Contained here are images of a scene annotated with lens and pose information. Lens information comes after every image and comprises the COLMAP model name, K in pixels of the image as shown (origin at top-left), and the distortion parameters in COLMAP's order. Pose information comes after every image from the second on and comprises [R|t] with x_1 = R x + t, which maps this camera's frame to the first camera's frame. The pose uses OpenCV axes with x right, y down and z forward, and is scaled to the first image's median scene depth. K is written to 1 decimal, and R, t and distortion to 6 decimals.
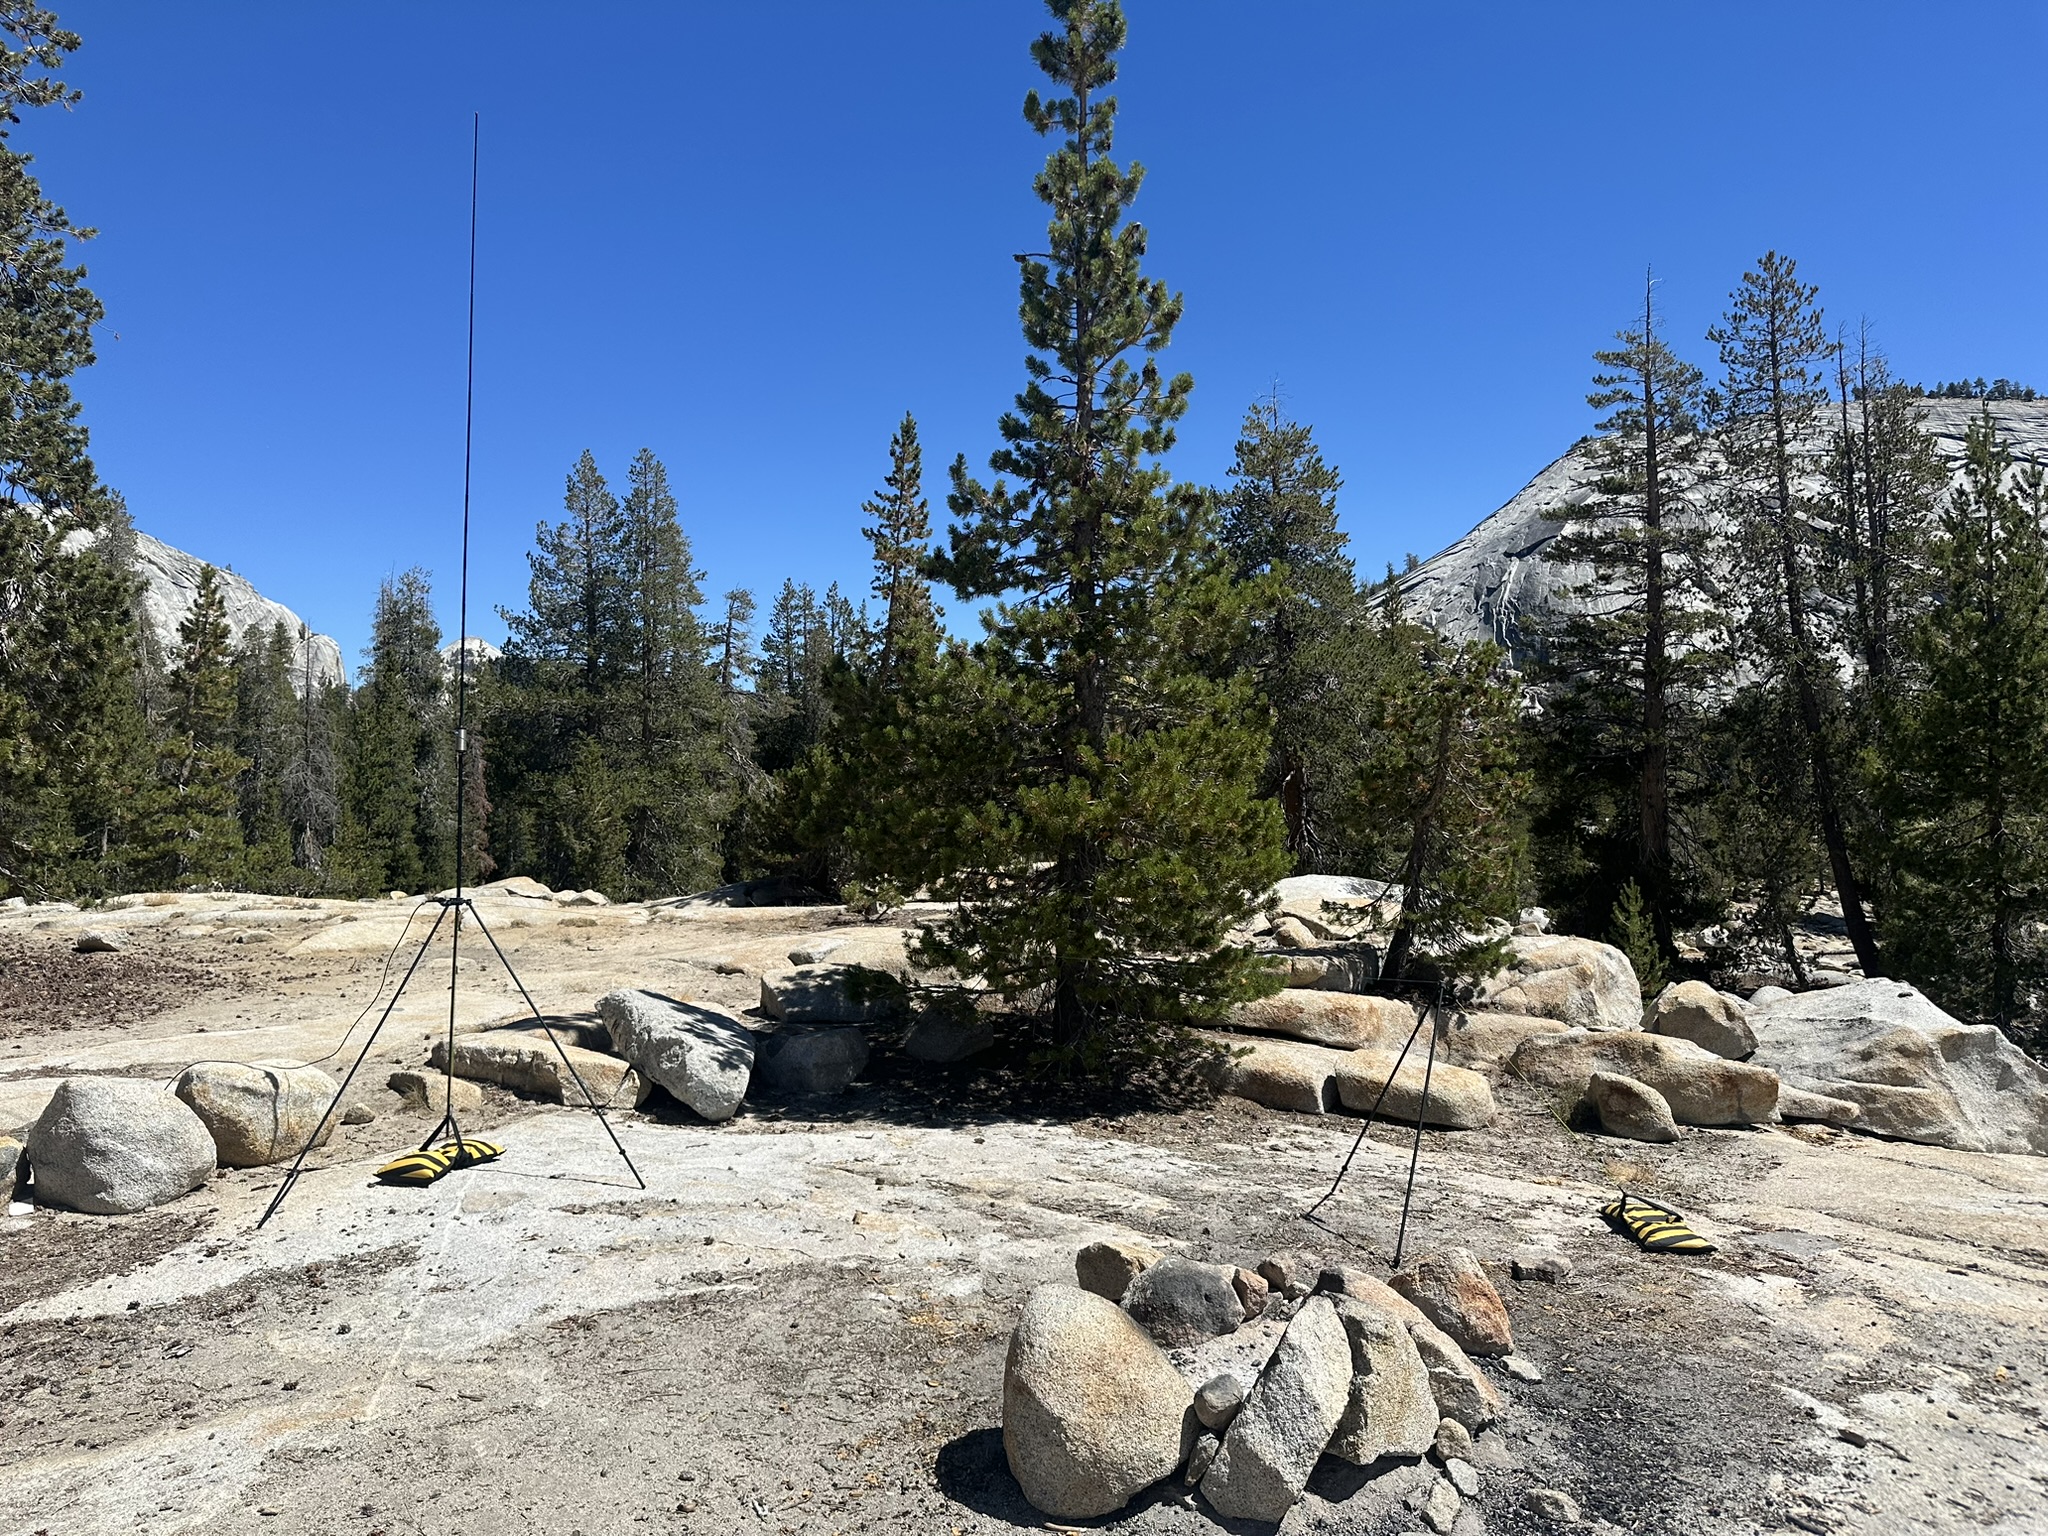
lens RADIAL K [[1413.5, 0, 1024.0], [0, 1413.5, 768.0], [0, 0, 1]] dist [0.066129, -0.110113]
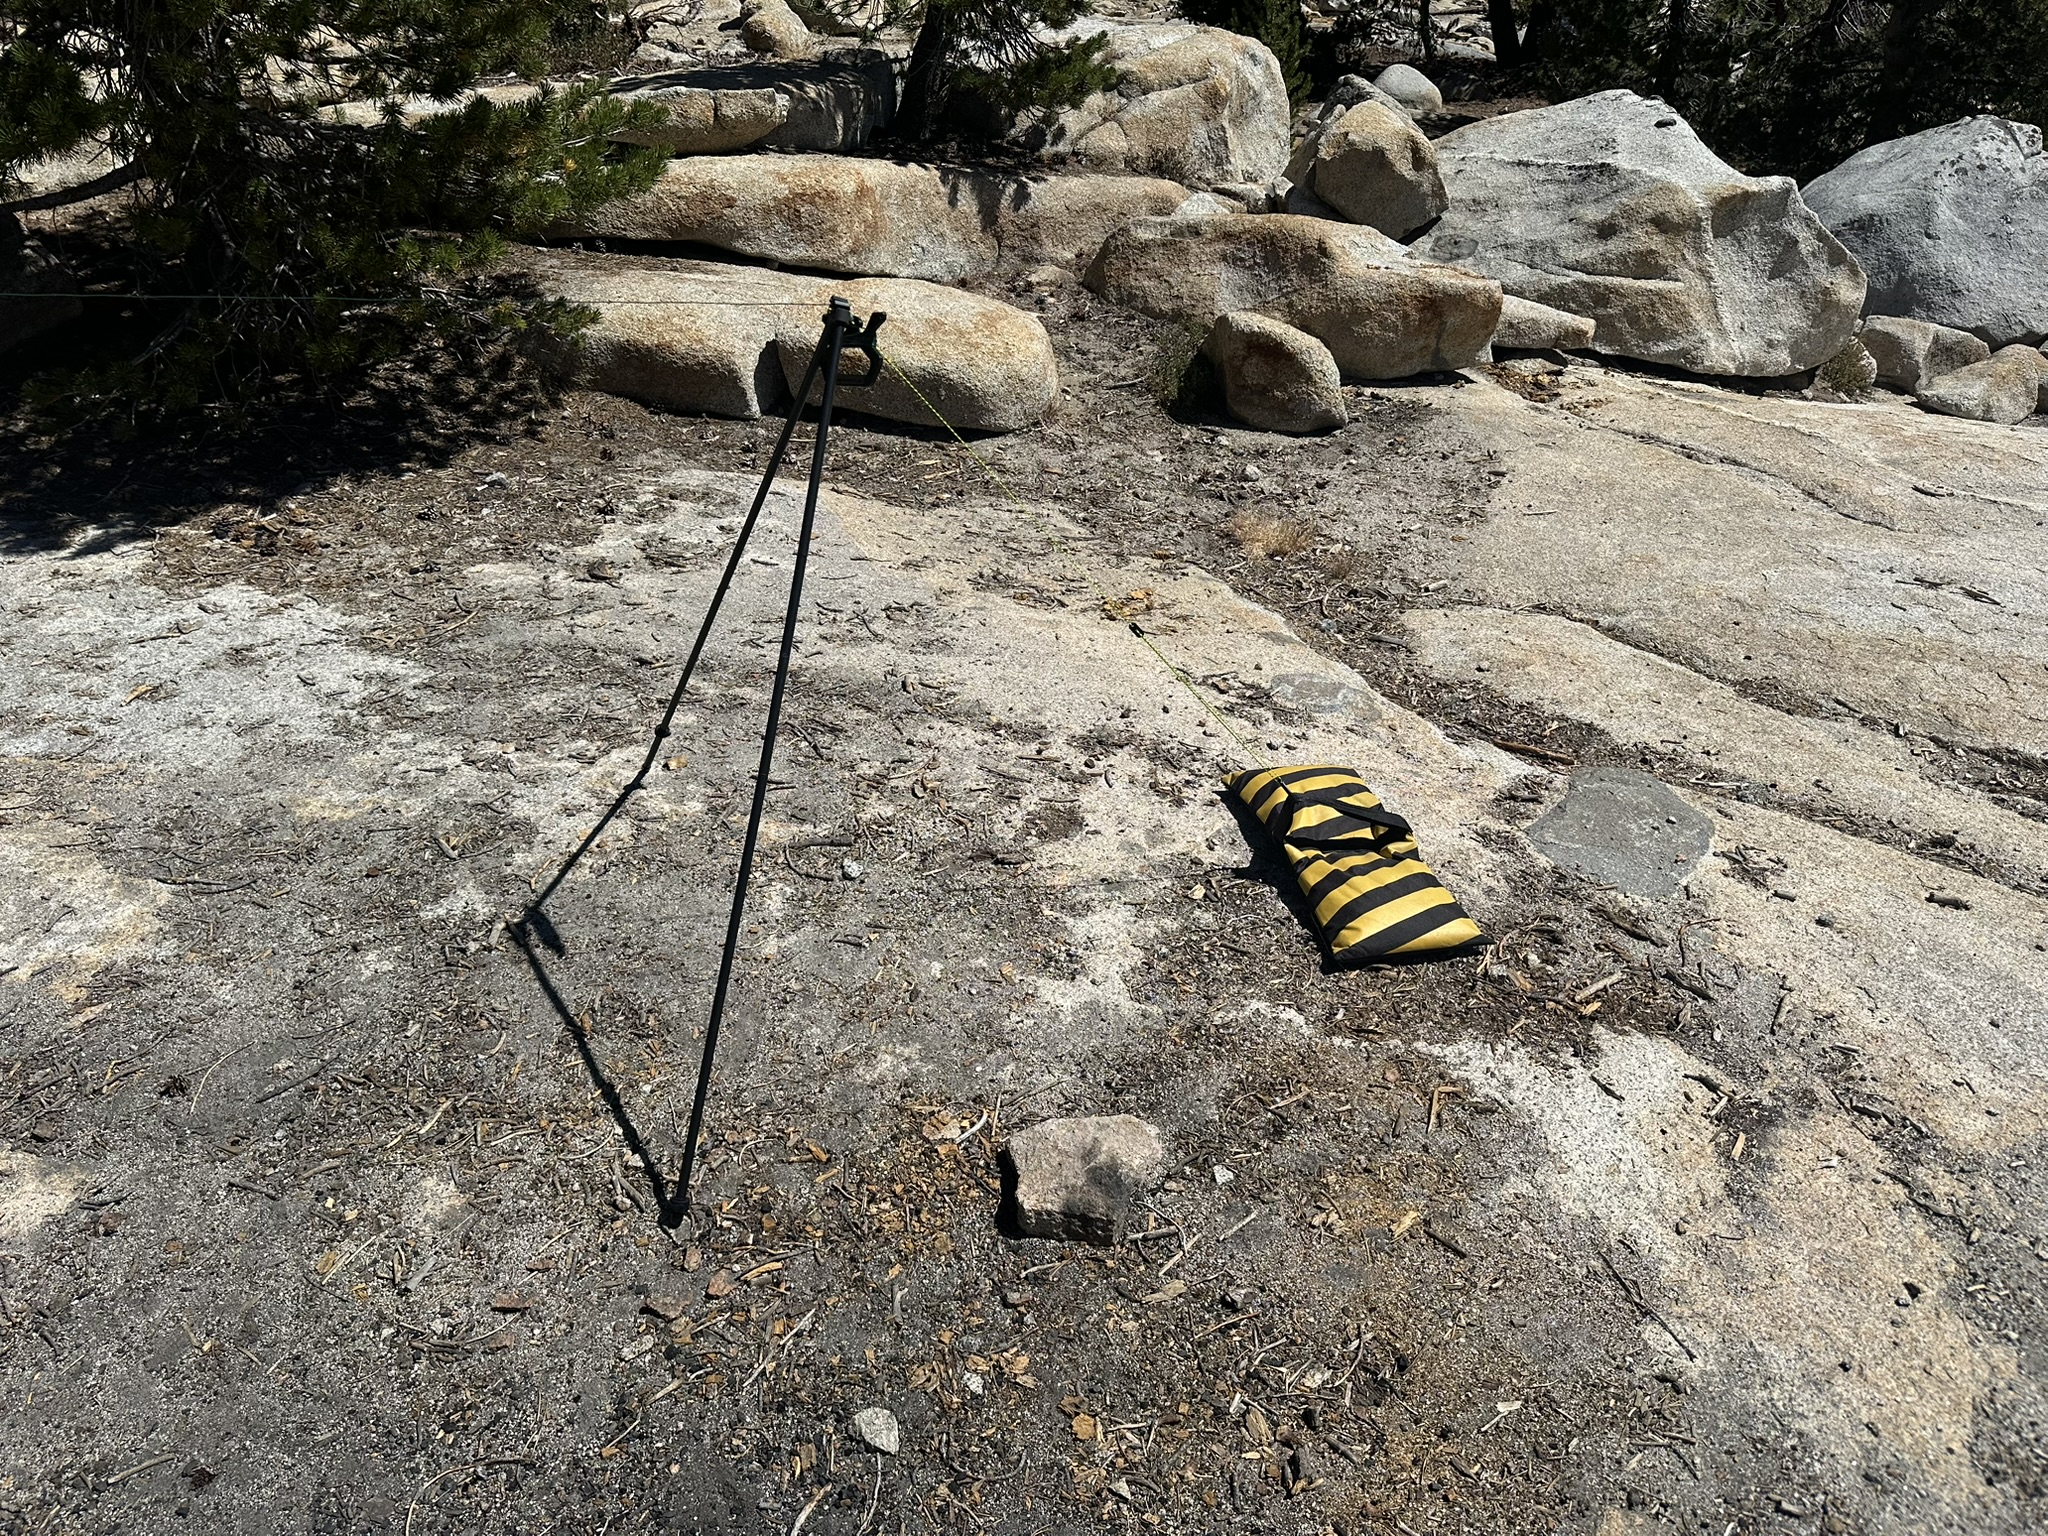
lens RADIAL K [[1413.5, 0, 1024.0], [0, 1413.5, 768.0], [0, 0, 1]] dist [0.066129, -0.110113]
pose [[0.965359, -0.131994, 0.225077, 0.151172], [-0.021335, 0.819794, 0.572261, 0.033877], [-0.260052, -0.557239, 0.788579, 0.417418]]
